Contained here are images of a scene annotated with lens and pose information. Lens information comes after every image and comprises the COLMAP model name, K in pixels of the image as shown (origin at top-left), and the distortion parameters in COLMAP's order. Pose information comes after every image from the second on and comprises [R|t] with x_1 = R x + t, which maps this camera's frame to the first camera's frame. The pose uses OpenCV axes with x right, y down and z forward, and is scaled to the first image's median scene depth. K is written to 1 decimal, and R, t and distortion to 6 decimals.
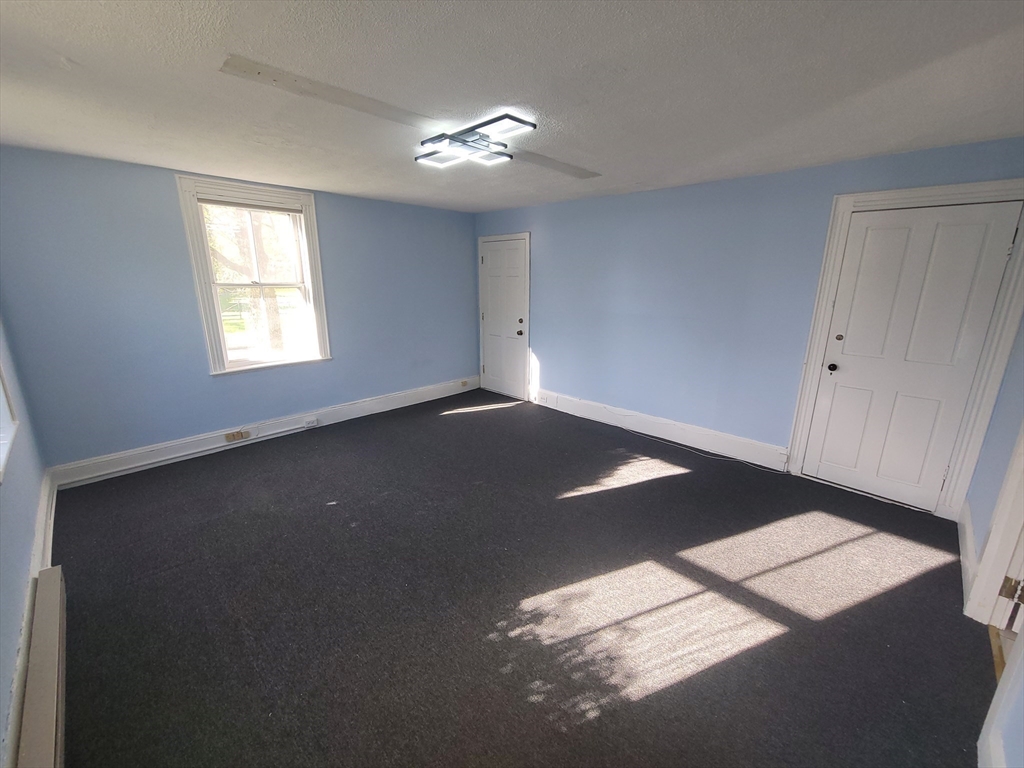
lens RADIAL K [[422.9, 0, 512.0], [0, 422.9, 384.0], [0, 0, 1]] dist [-0.002894, 0.000029]
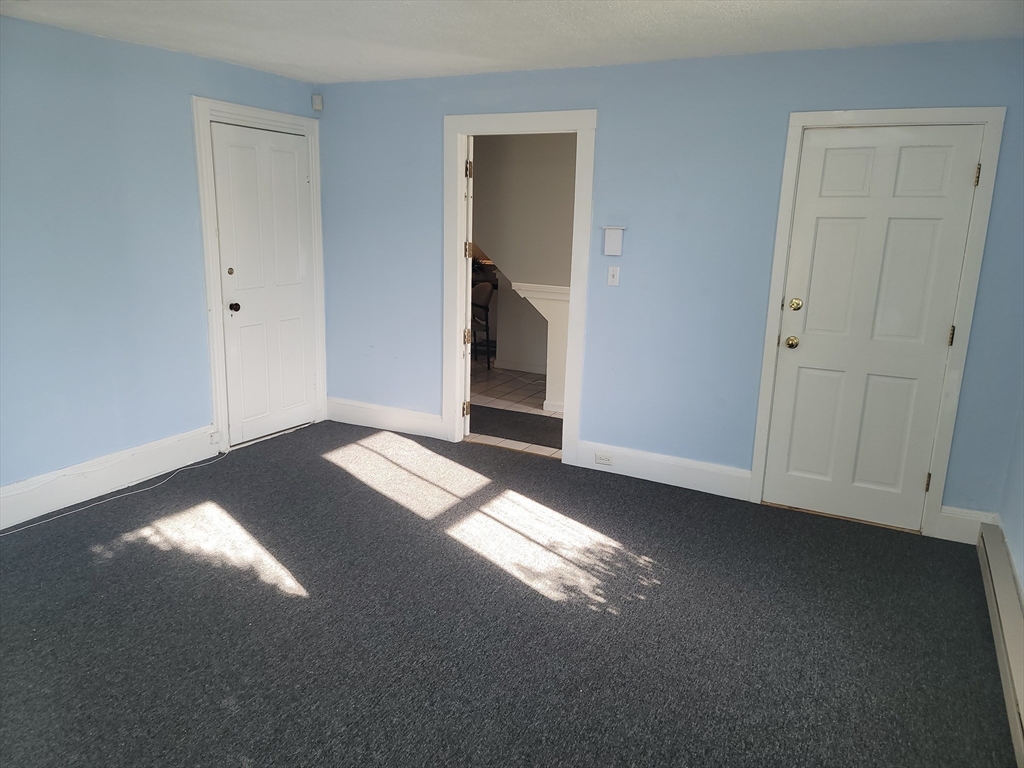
lens RADIAL K [[743.3, 0, 512.0], [0, 743.3, 384.0], [0, 0, 1]] dist [0.049278, -0.002527]
pose [[-0.293805, -0.235159, 0.926487, -0.674247], [0.214242, 0.928405, 0.303585, -0.191335], [-0.931547, 0.287687, -0.222389, 0.711268]]
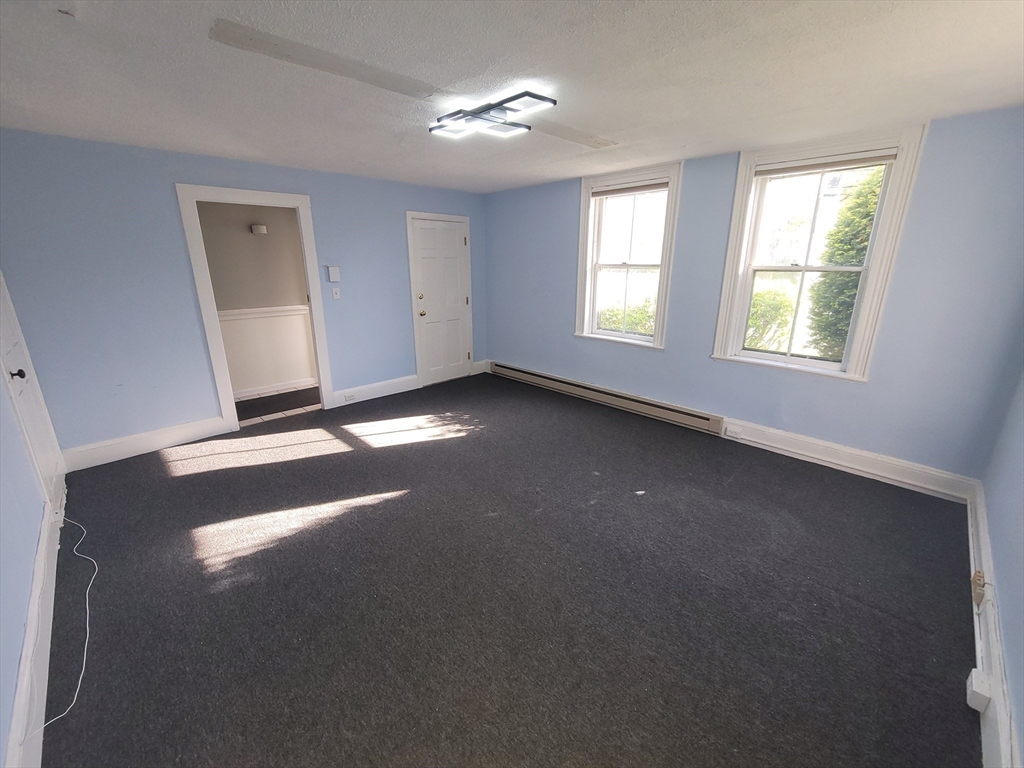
lens RADIAL K [[416.4, 0, 512.0], [0, 416.4, 384.0], [0, 0, 1]] dist [-0.000704, 0.000025]
pose [[-0.999725, -0.011239, 0.020597, -0.119756], [0.001141, 0.853502, 0.521088, -0.343871], [-0.023436, 0.520968, -0.853254, 1.346912]]
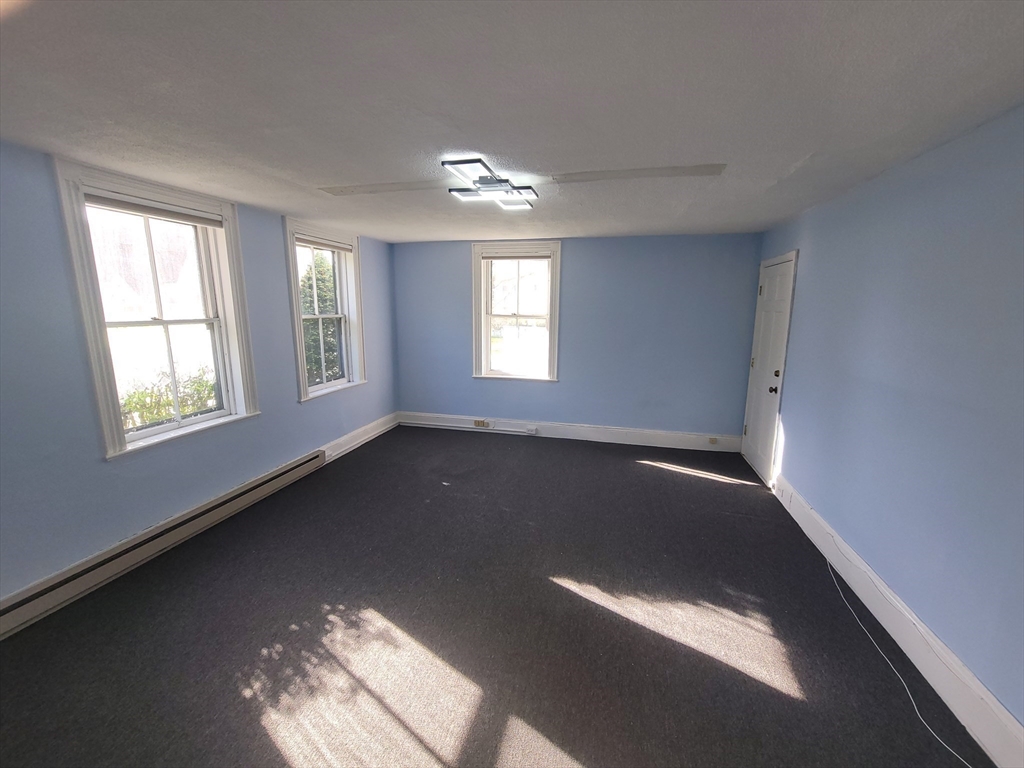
lens RADIAL K [[422.9, 0, 512.0], [0, 422.9, 384.0], [0, 0, 1]] dist [-0.002894, 0.000029]
pose [[0.493714, 0.156403, -0.855444, 0.570456], [-0.219987, 0.974161, 0.051145, -0.097756], [0.841340, 0.162936, 0.515364, 0.363779]]
